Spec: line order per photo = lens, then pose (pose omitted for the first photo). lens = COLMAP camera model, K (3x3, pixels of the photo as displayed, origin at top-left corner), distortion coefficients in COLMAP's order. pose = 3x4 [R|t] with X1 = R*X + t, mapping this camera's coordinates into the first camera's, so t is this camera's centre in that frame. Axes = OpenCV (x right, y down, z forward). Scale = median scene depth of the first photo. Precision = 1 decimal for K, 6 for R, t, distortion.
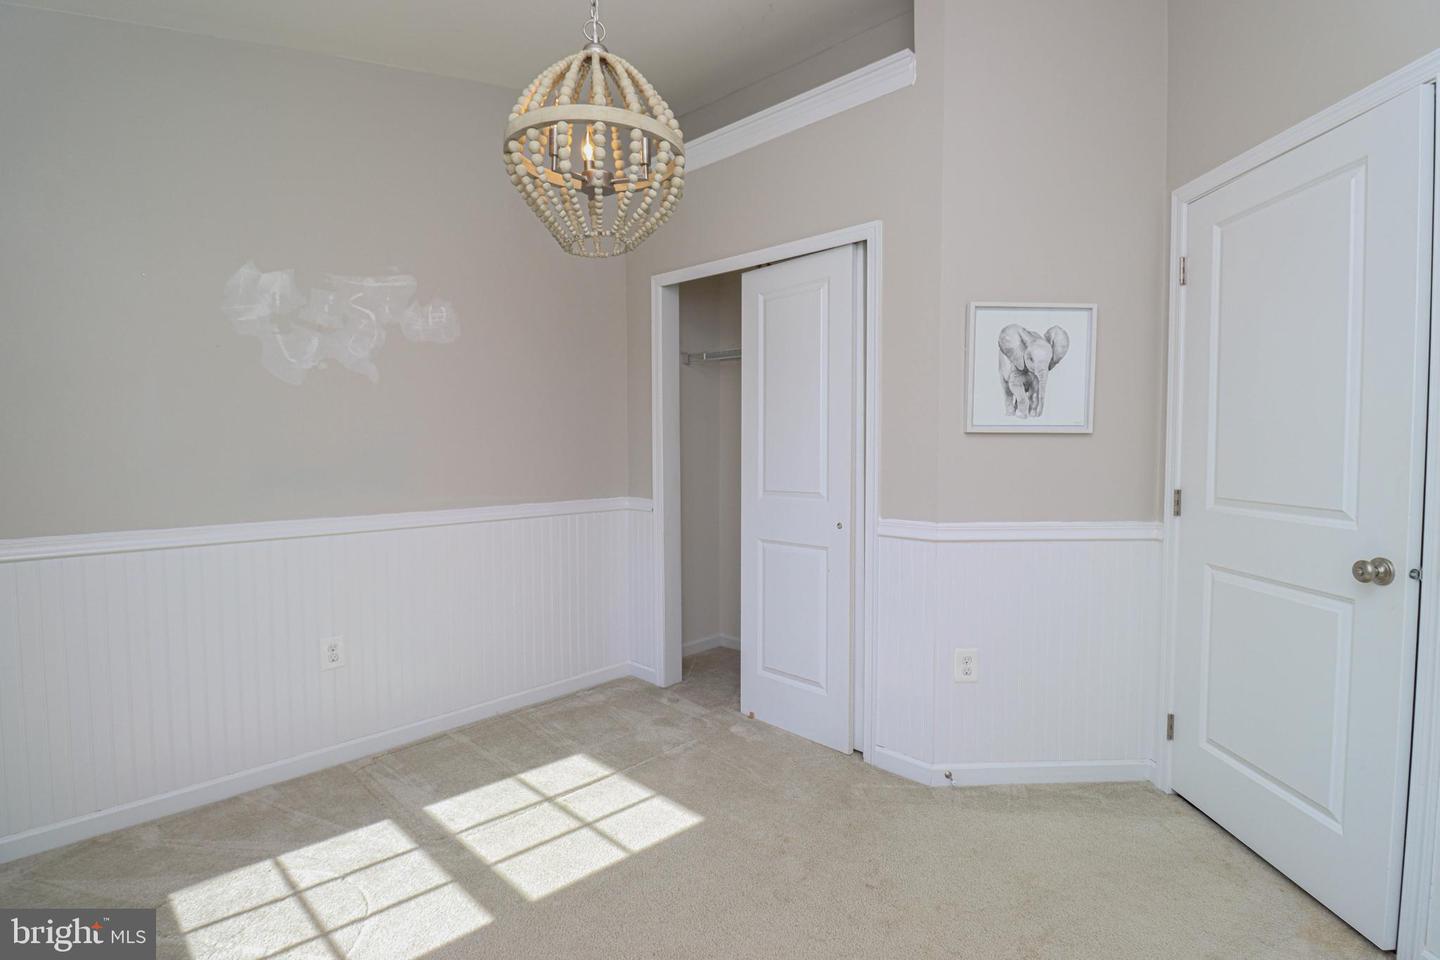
lens RADIAL K [[665.7, 0, 728.9], [0, 665.7, 479.1], [0, 0, 1]] dist [0.000914, -0.012493]
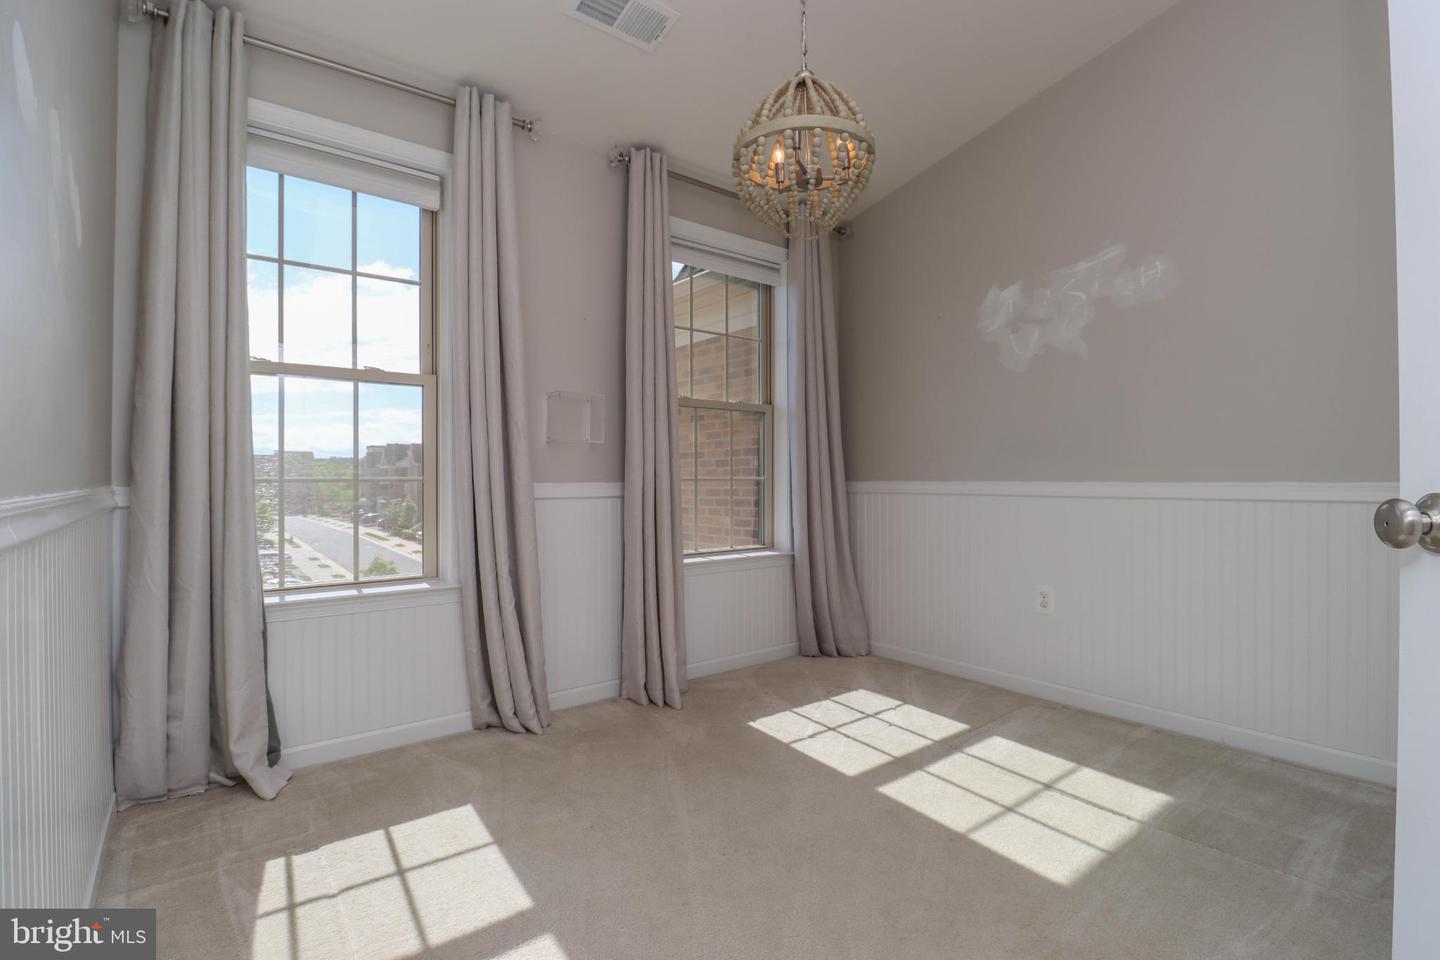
lens RADIAL K [[650.1, 0, 715.1], [0, 650.1, 458.5], [0, 0, 1]] dist [0.000927, 0.000170]
pose [[-0.128086, -0.018849, -0.991584, 0.689011], [-0.038055, 0.999176, -0.014077, 0.064720], [0.991033, 0.035932, -0.128698, 0.659616]]
